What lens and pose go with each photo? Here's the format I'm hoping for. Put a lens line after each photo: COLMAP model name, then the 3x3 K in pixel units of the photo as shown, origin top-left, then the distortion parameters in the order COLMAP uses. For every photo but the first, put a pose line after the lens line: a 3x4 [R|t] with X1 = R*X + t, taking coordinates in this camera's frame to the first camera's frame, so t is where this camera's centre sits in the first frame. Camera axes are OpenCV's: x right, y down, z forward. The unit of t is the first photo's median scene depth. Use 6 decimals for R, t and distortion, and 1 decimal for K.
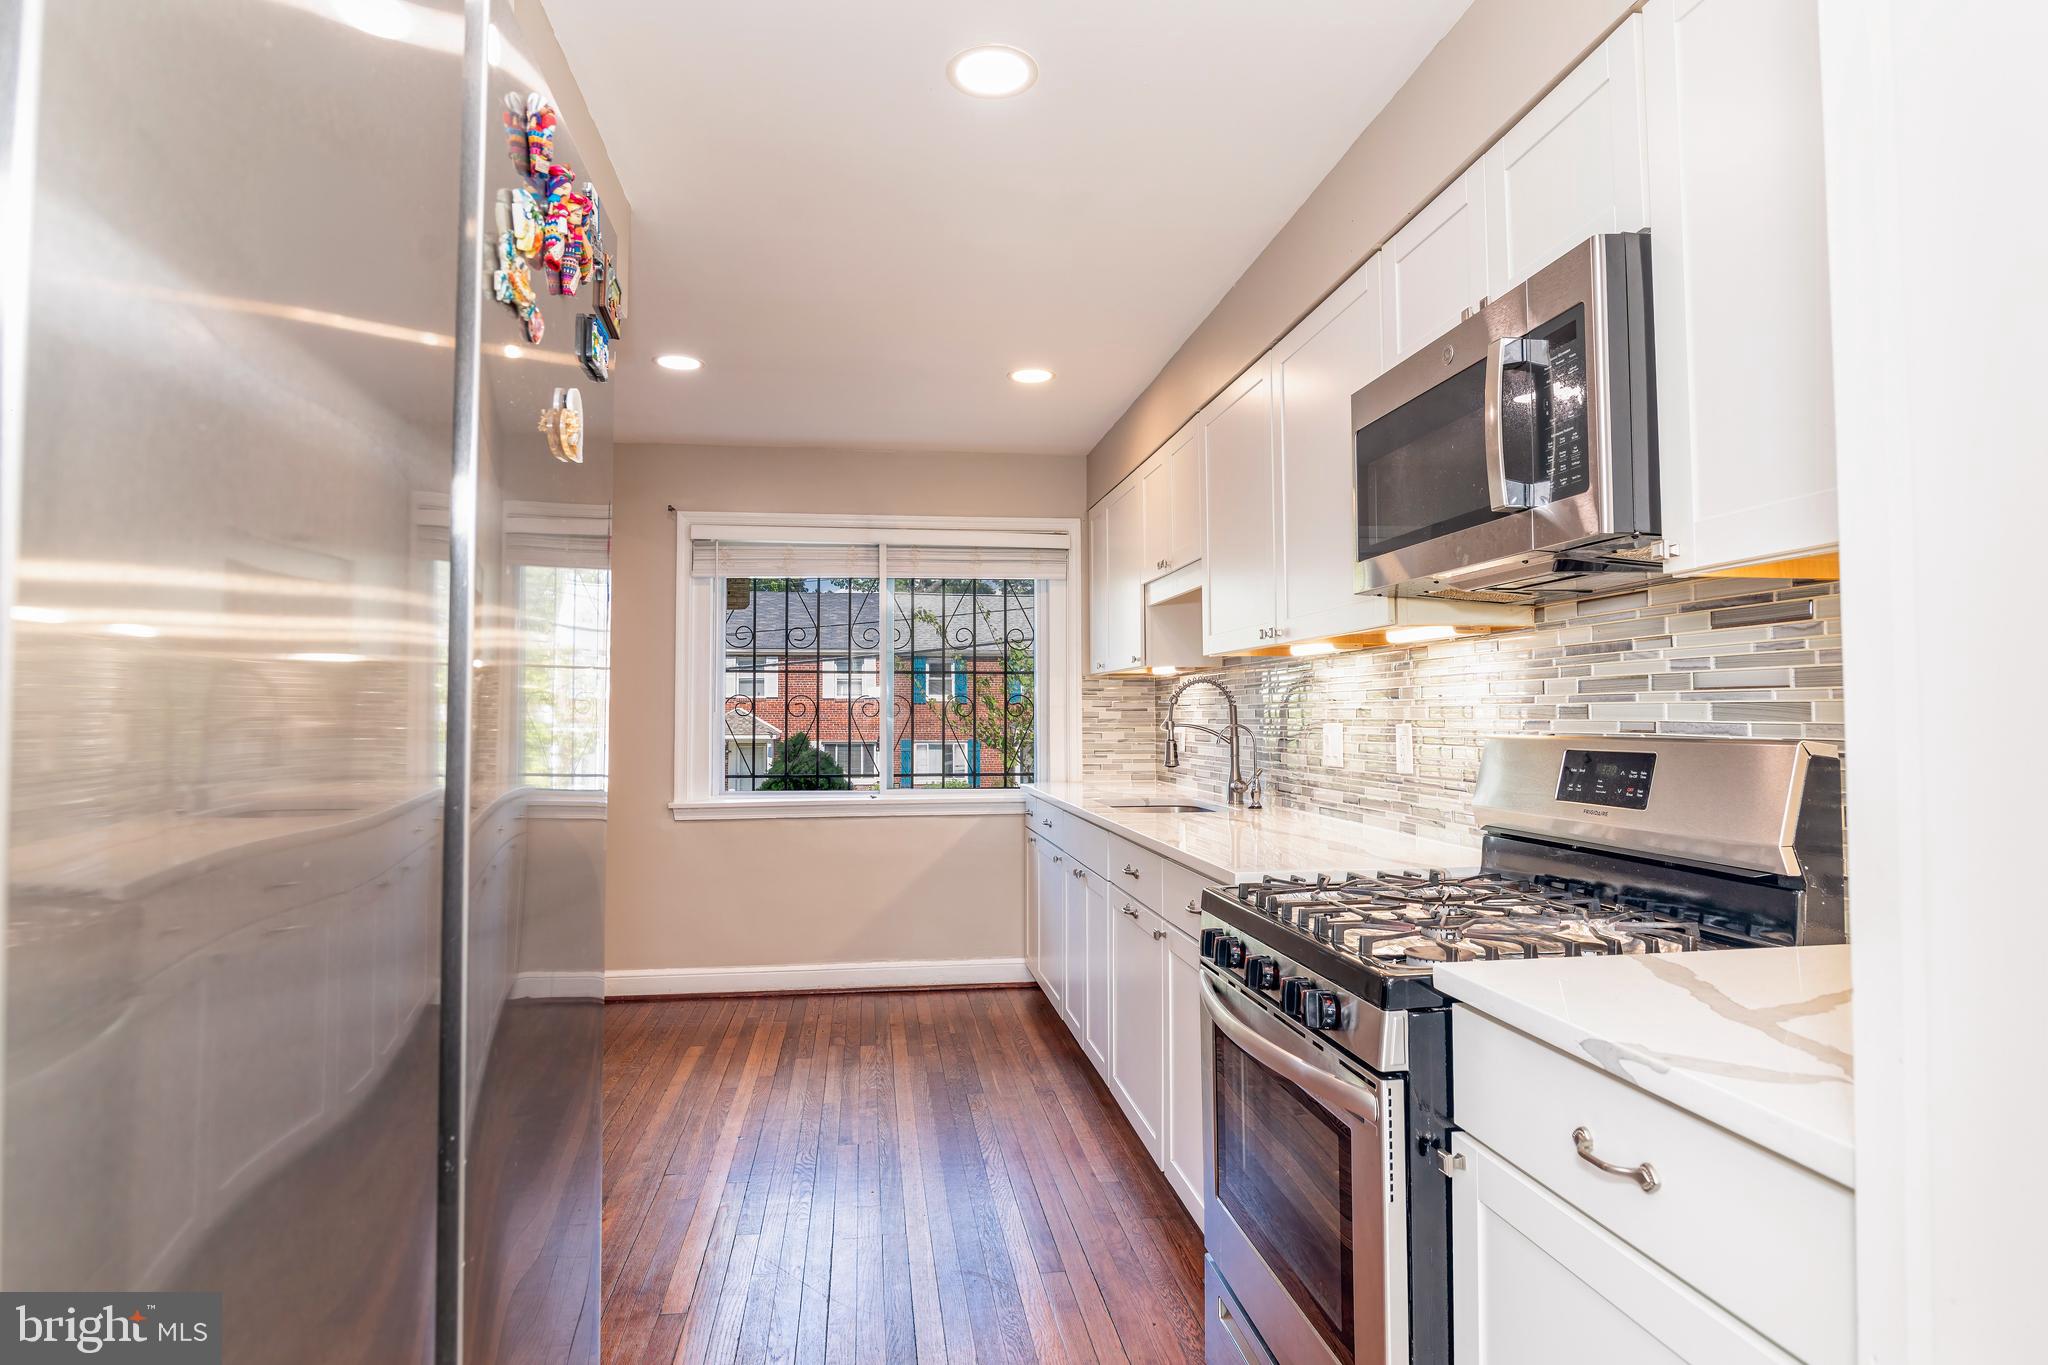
lens RADIAL K [[1112.4, 0, 1024.0], [0, 1112.4, 682.5], [0, 0, 1]] dist [-0.000909, 0.000237]
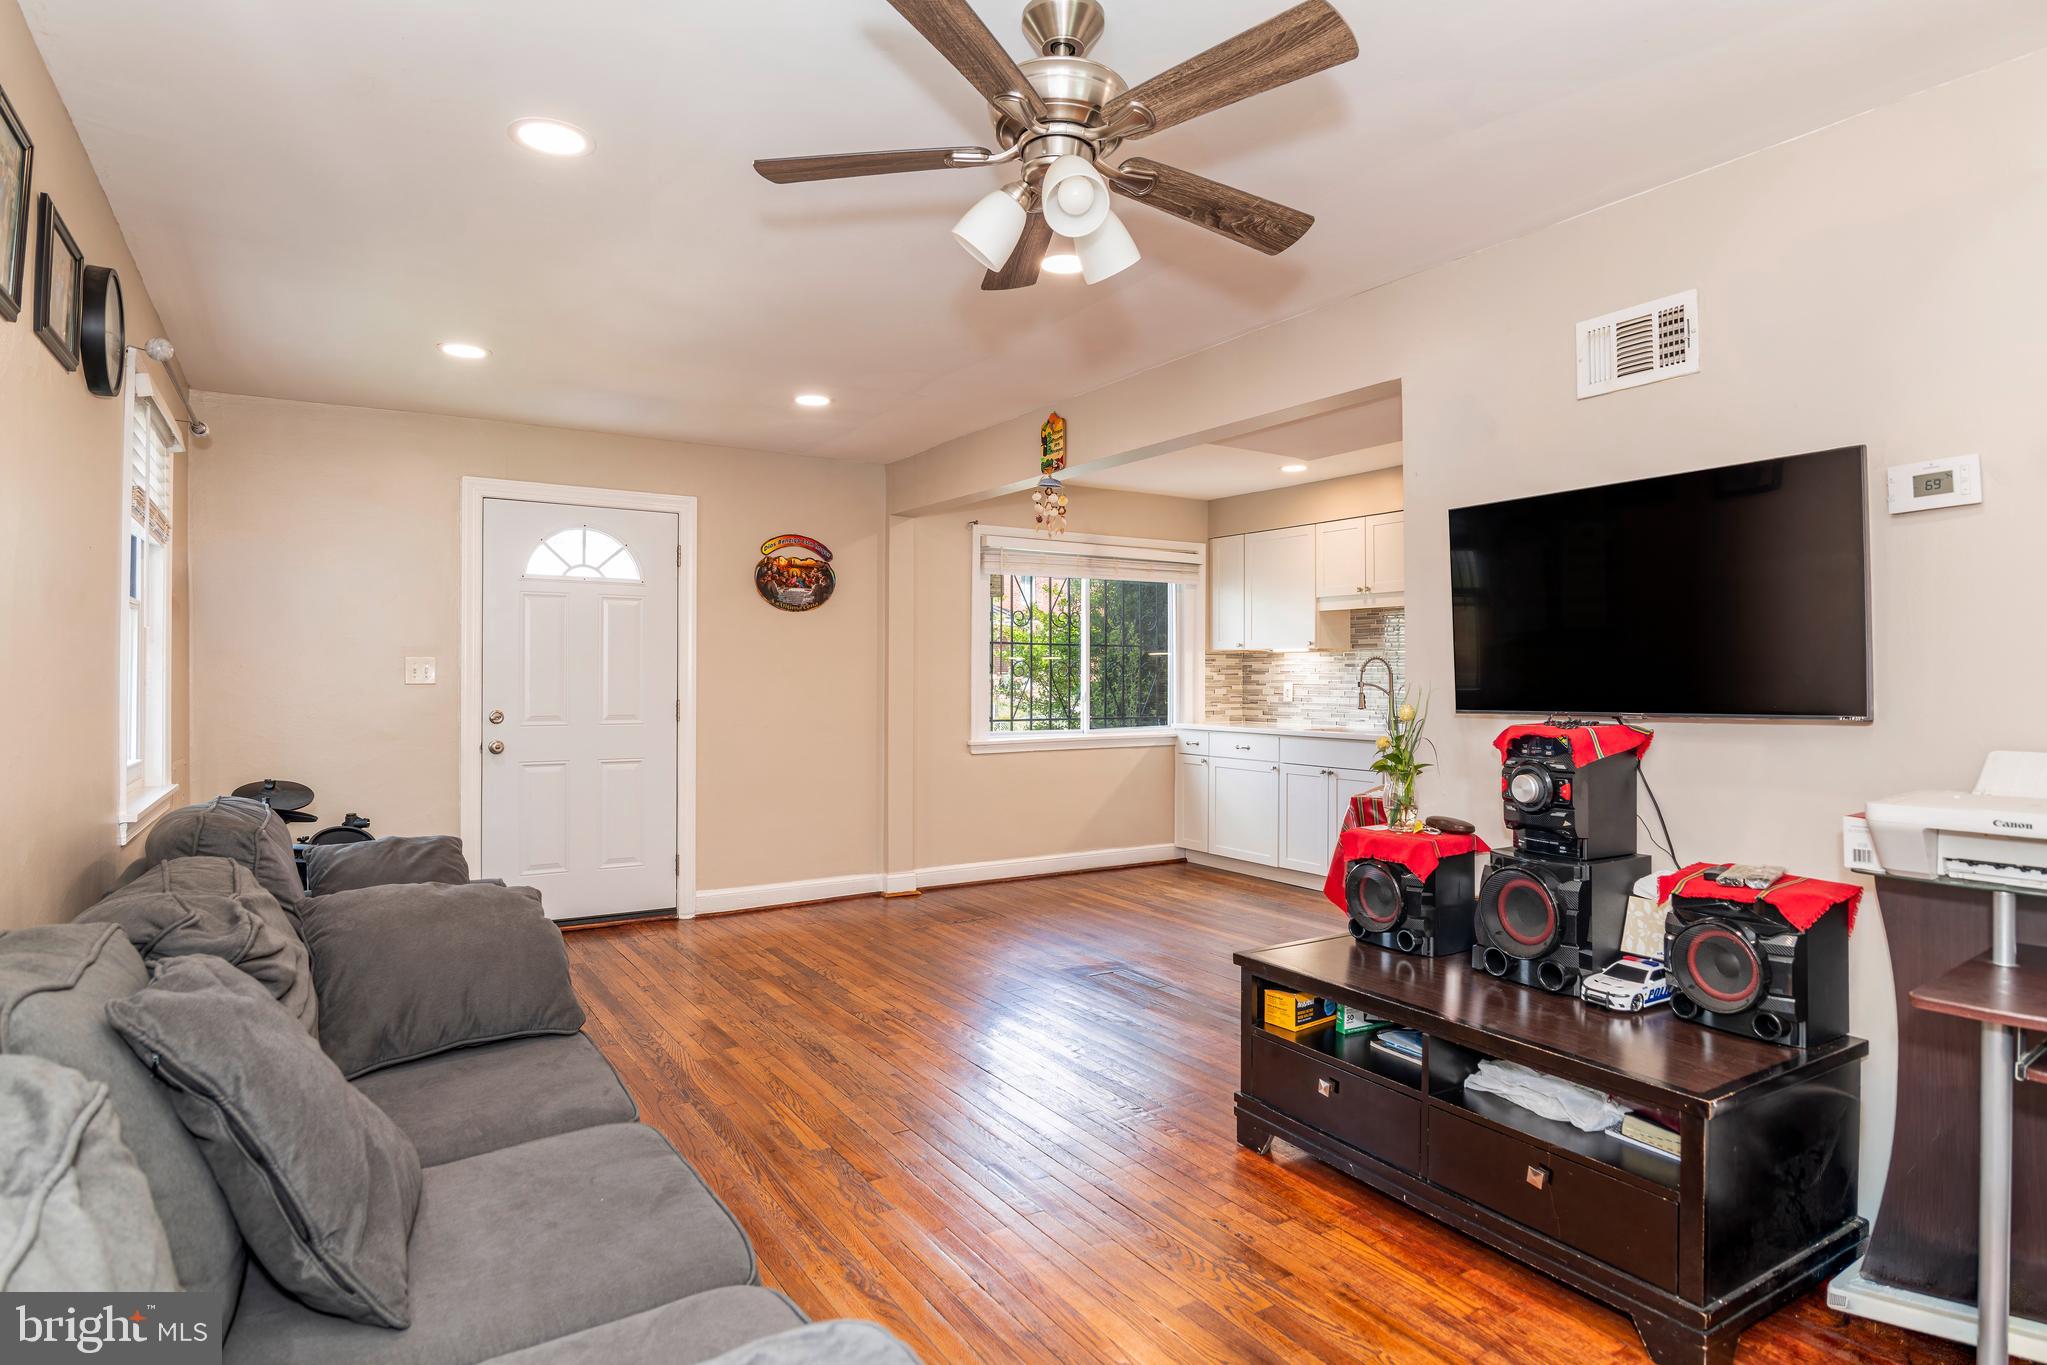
lens RADIAL K [[1111.8, 0, 1023.5], [0, 1111.8, 682.5], [0, 0, 1]] dist [-0.000909, 0.000237]
pose [[0.908465, 0.000912, 0.417960, -0.998885], [-0.015414, 0.999390, 0.031323, -0.008327], [-0.417677, -0.034898, 0.907925, -0.302596]]
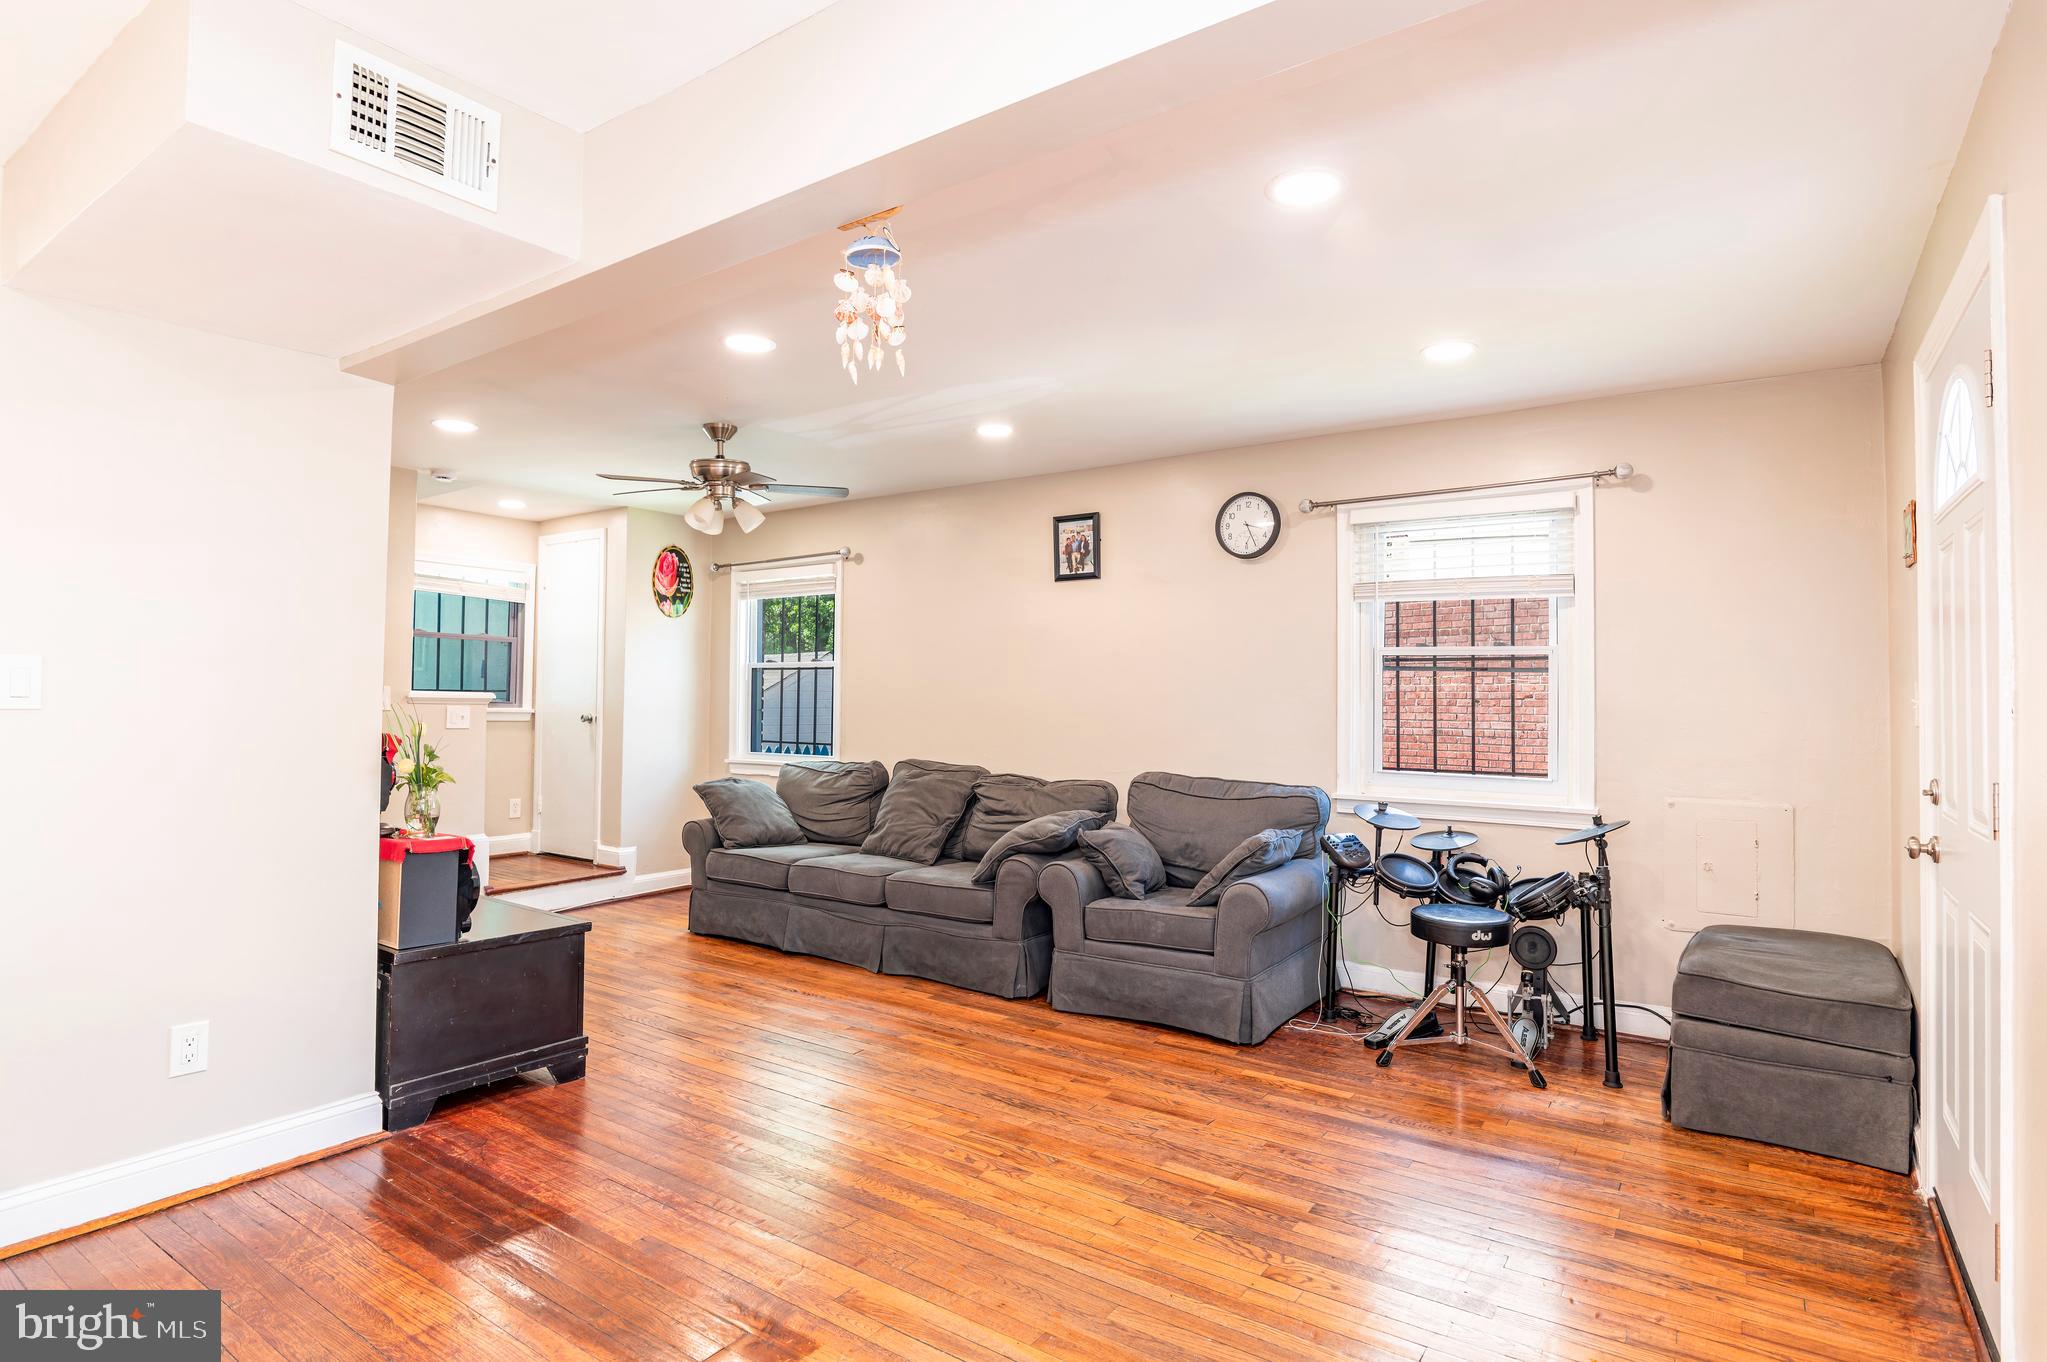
lens RADIAL K [[1055.1, 0, 998.7], [0, 1055.1, 676.8], [0, 0, 1]] dist [-0.003846, -0.000873]
pose [[-0.693169, -0.020996, -0.720470, -0.163474], [0.014485, 0.998968, -0.043049, 0.032781], [0.720630, -0.040277, -0.692149, 1.157728]]
